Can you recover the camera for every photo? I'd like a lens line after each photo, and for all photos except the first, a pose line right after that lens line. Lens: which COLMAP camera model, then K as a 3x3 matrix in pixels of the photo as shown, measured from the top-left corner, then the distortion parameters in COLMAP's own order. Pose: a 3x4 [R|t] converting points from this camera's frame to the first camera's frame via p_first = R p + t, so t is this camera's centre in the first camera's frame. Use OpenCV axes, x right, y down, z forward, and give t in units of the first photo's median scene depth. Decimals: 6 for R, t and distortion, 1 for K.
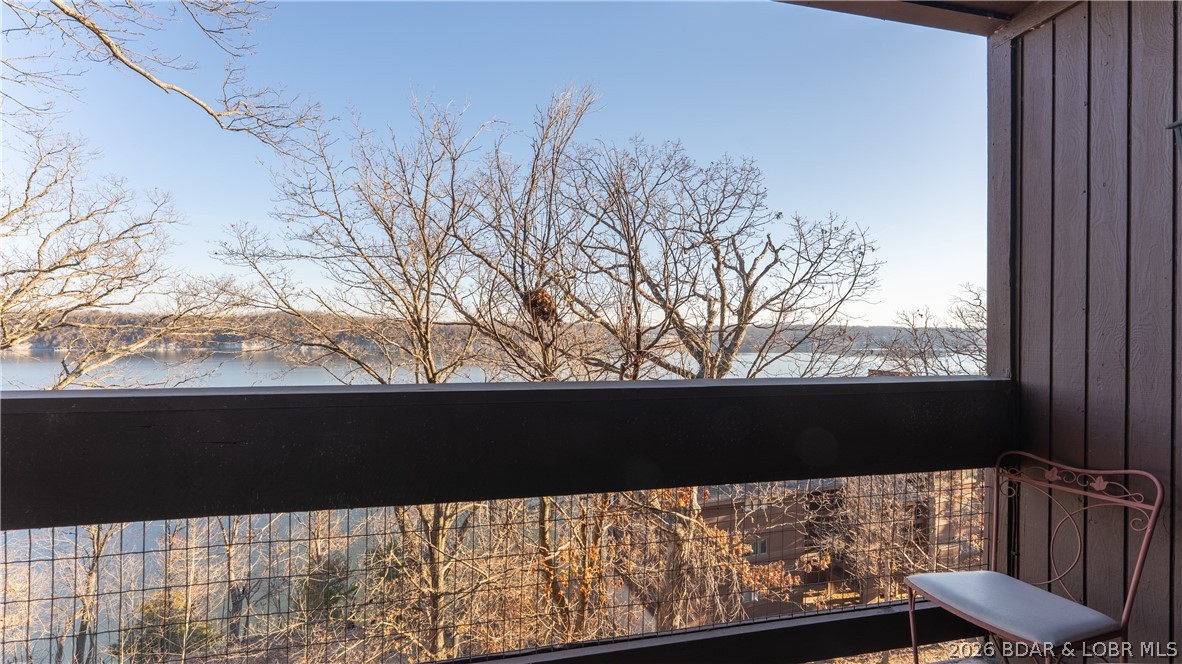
lens RADIAL K [[583.9, 0, 591.0], [0, 583.9, 332.0], [0, 0, 1]] dist [0.000440, 0.000481]
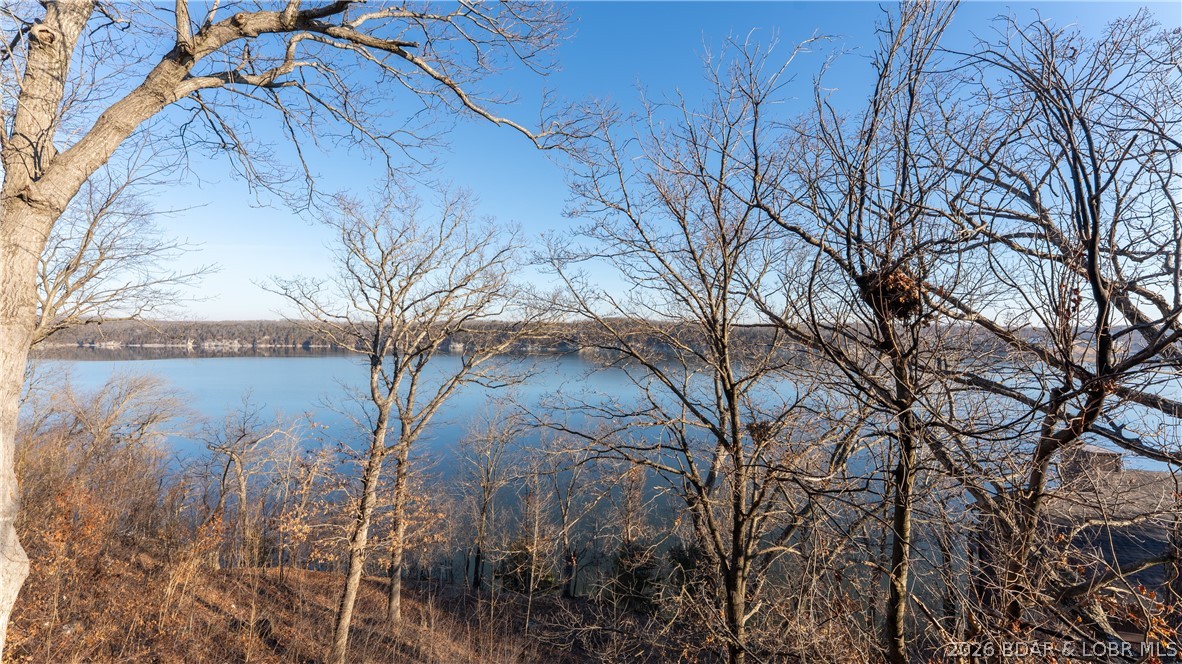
lens RADIAL K [[498.0, 0, 591.0], [0, 498.0, 332.0], [0, 0, 1]] dist [-0.000154, -0.000096]
pose [[0.853602, -0.003706, -0.520913, -0.066372], [-0.000789, 0.999964, -0.008407, 0.001749], [0.520925, 0.007587, 0.853568, 0.272791]]
